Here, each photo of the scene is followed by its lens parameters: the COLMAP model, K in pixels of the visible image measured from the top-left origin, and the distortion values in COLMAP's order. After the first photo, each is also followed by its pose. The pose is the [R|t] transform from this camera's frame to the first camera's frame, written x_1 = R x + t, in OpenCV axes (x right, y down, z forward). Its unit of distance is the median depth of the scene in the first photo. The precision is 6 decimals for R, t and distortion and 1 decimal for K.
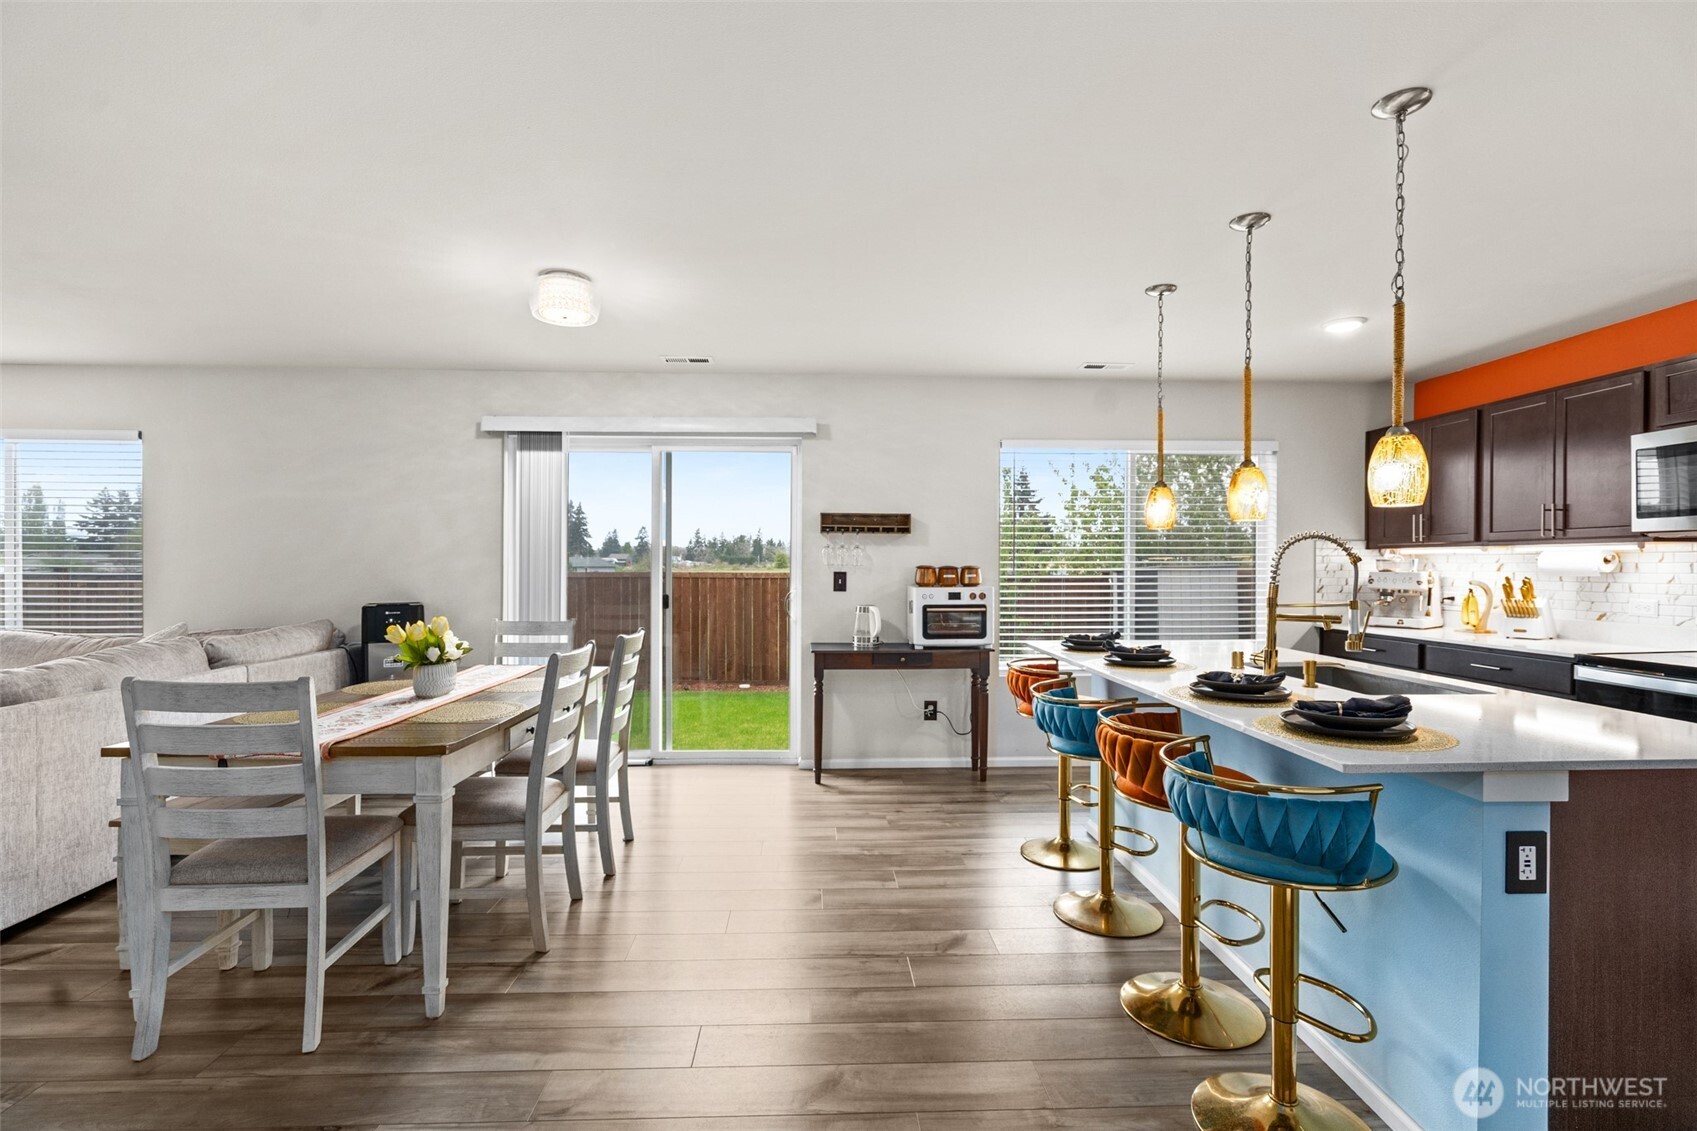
lens RADIAL K [[775.5, 0, 844.4], [0, 775.5, 544.4], [0, 0, 1]] dist [-0.001939, -0.000014]
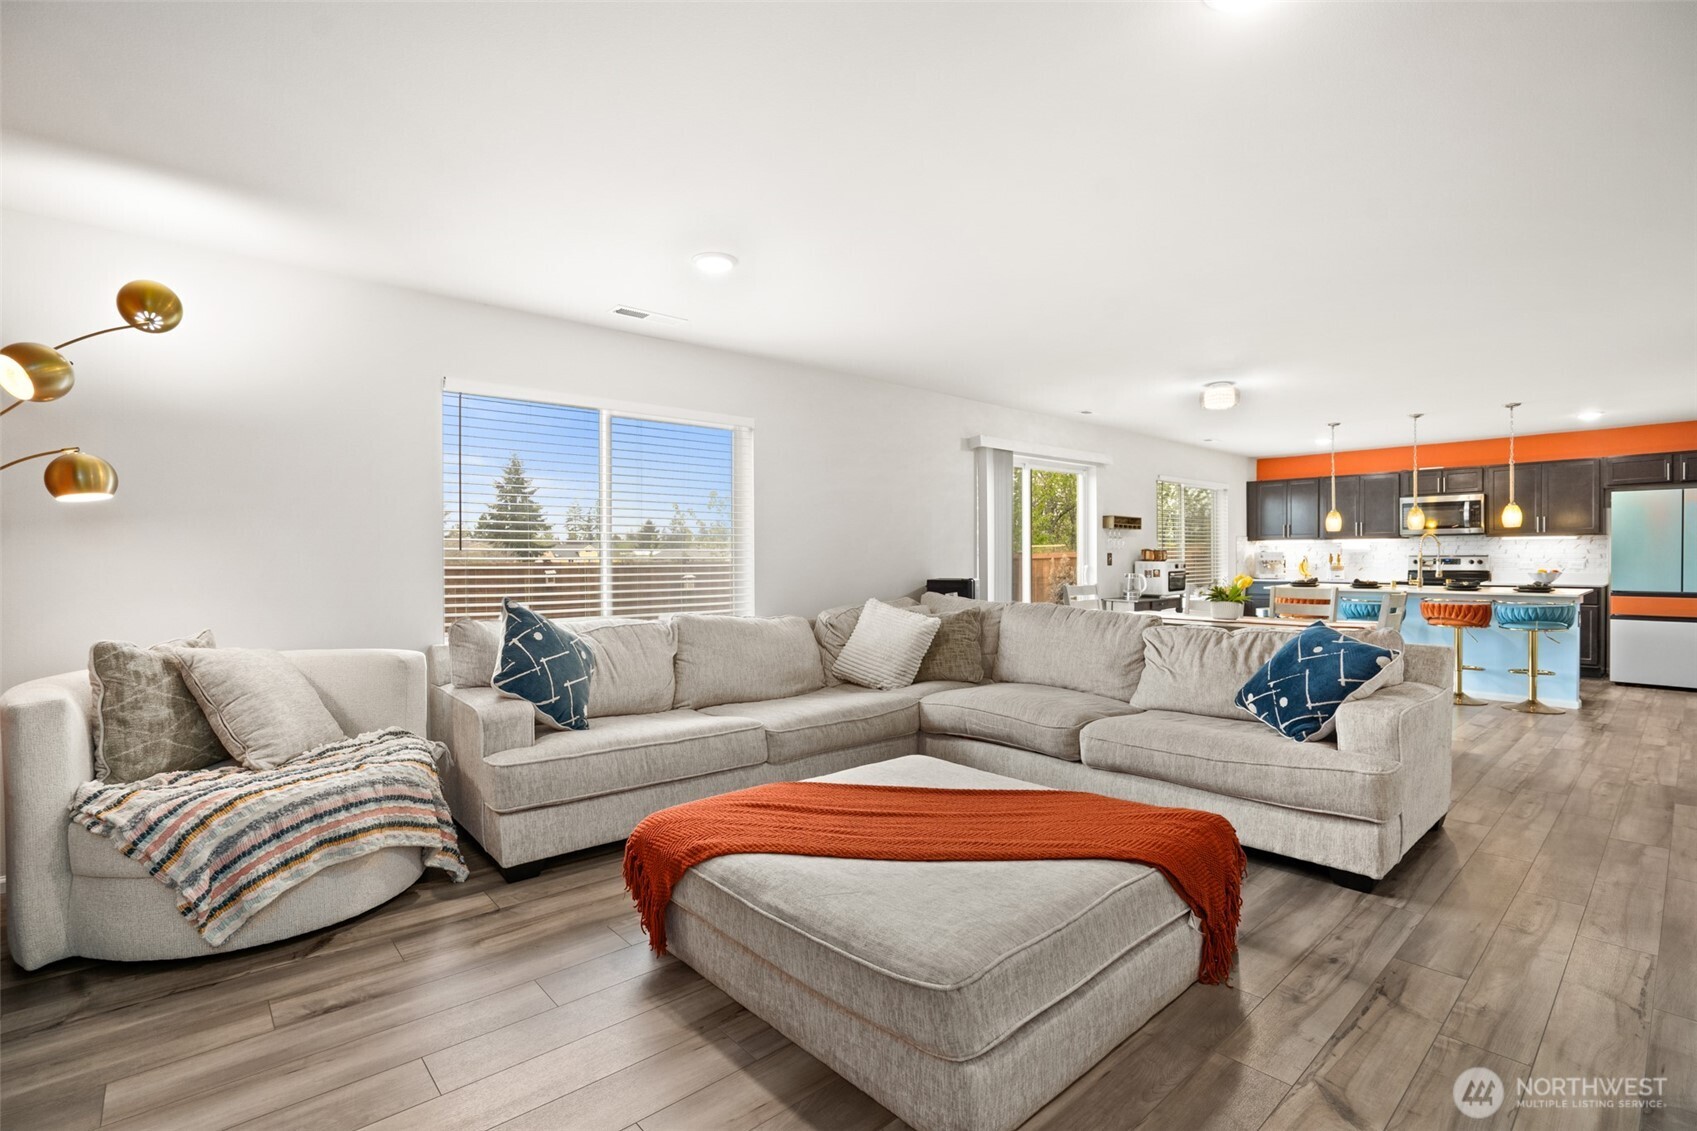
lens RADIAL K [[785.9, 0, 848.5], [0, 785.9, 565.5], [0, 0, 1]] dist [-0.055101, 0.018818]
pose [[0.777984, -0.014053, 0.628128, -1.658133], [-0.008569, 0.999419, 0.032974, 0.015069], [-0.628226, -0.031035, 0.777411, 0.114082]]
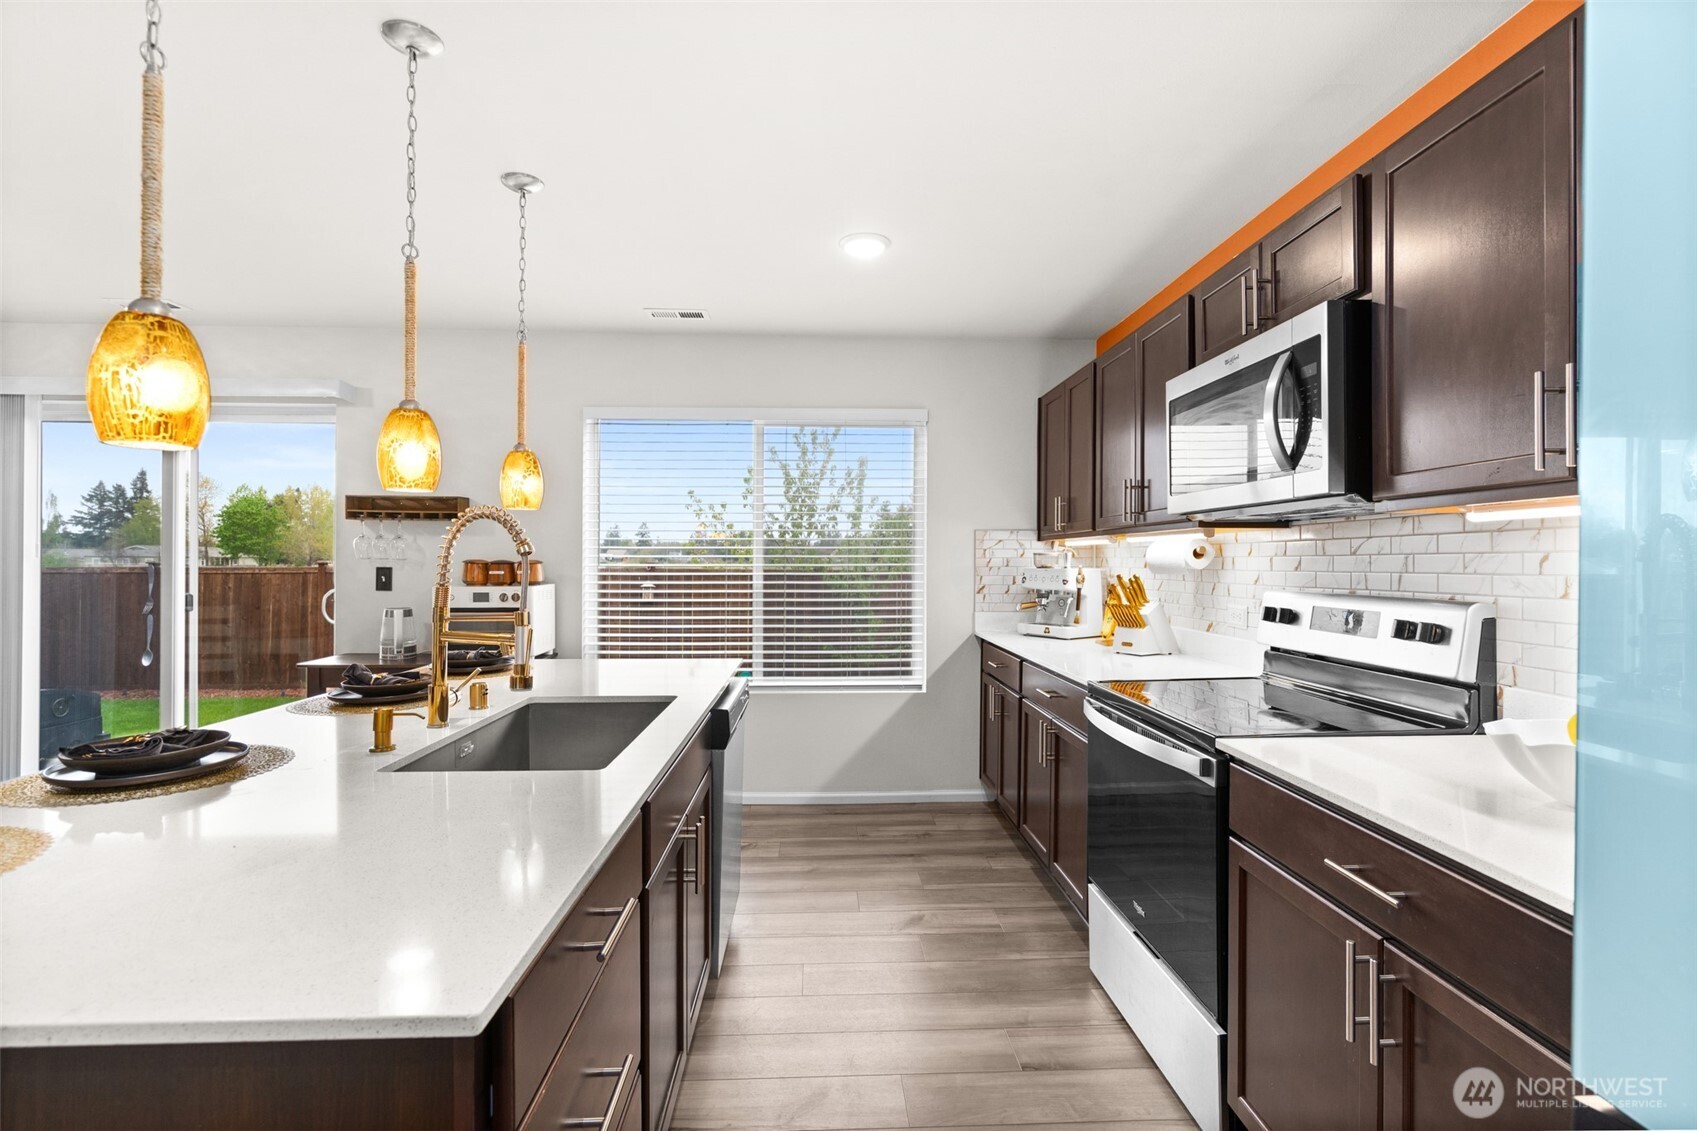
lens RADIAL K [[785.9, 0, 848.5], [0, 785.9, 565.5], [0, 0, 1]] dist [-0.055101, 0.018818]
pose [[0.999946, 0.001843, 0.010220, 0.559686], [-0.002171, 0.999478, 0.032222, 0.007363], [-0.010155, -0.032243, 0.999428, 0.207001]]
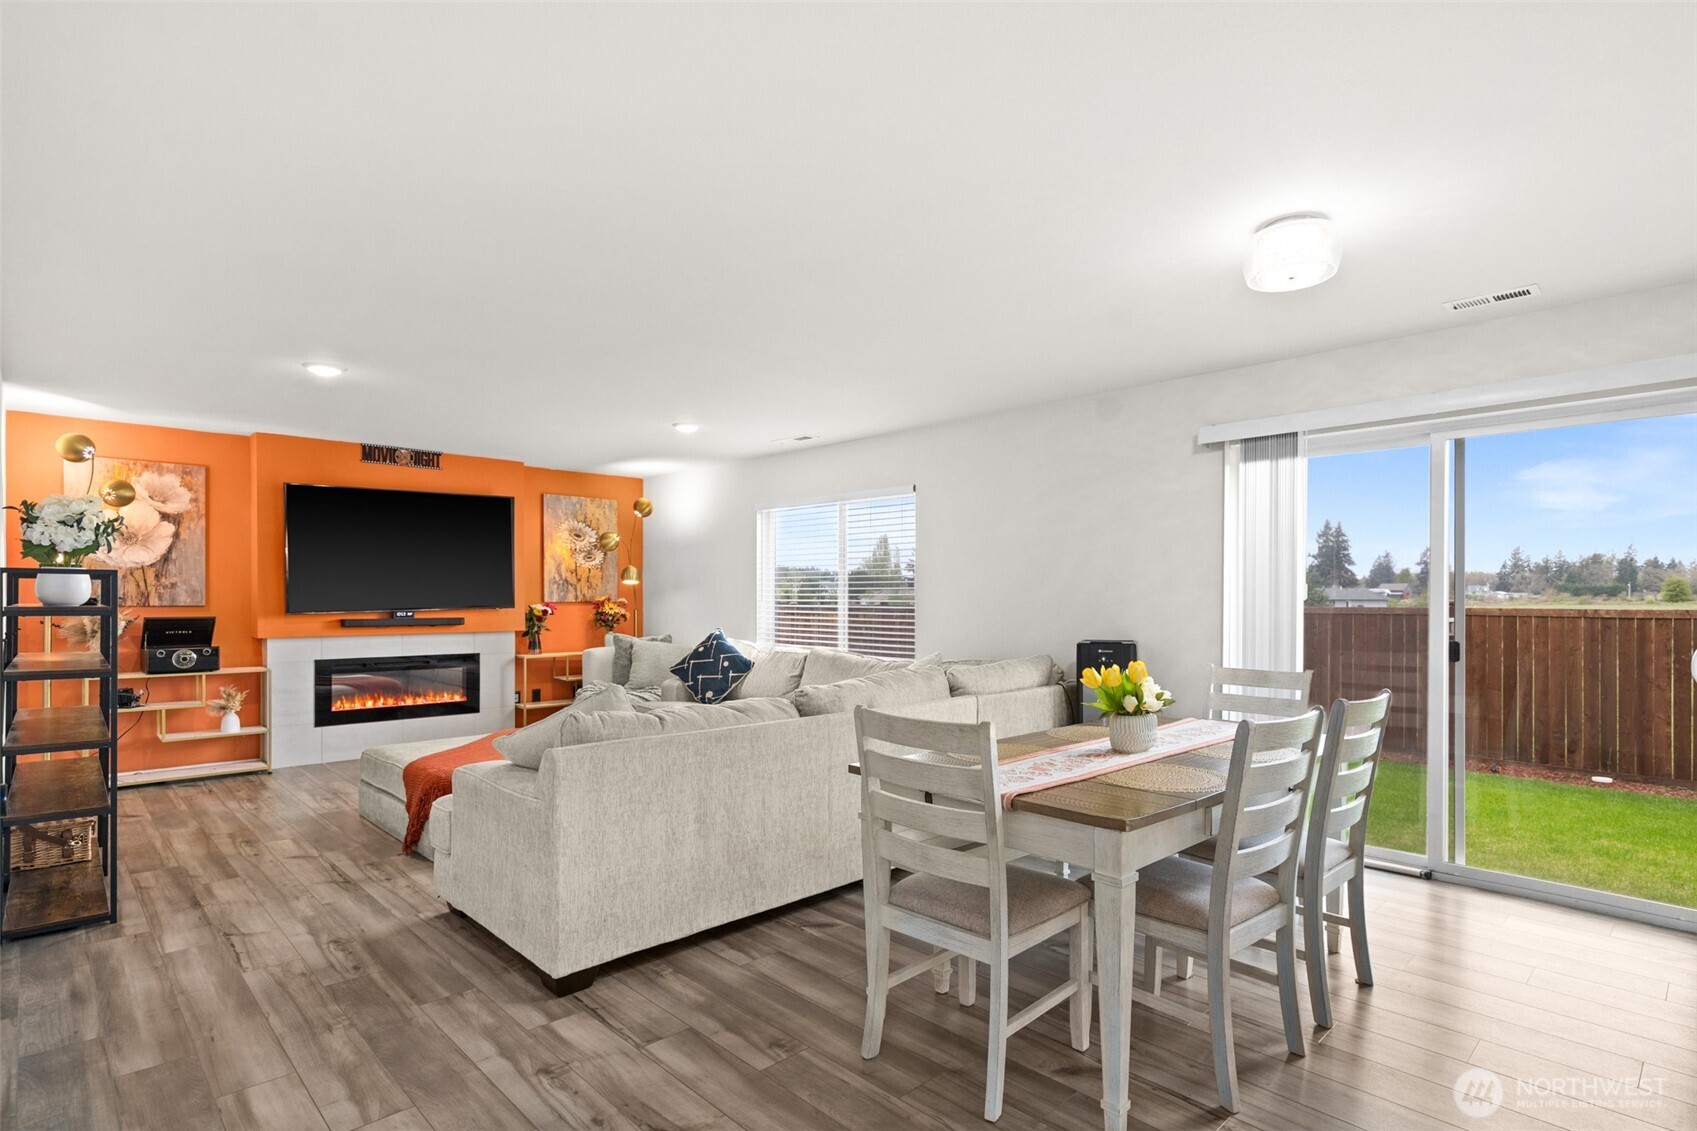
lens RADIAL K [[853.3, 0, 847.4], [0, 853.3, 603.4], [0, 0, 1]] dist [0.000113, 0.000327]
pose [[0.658593, 0.002511, -0.752496, -0.010851], [0.022258, 0.999492, 0.022816, -0.000188], [0.752170, -0.031775, 0.658202, 0.083939]]
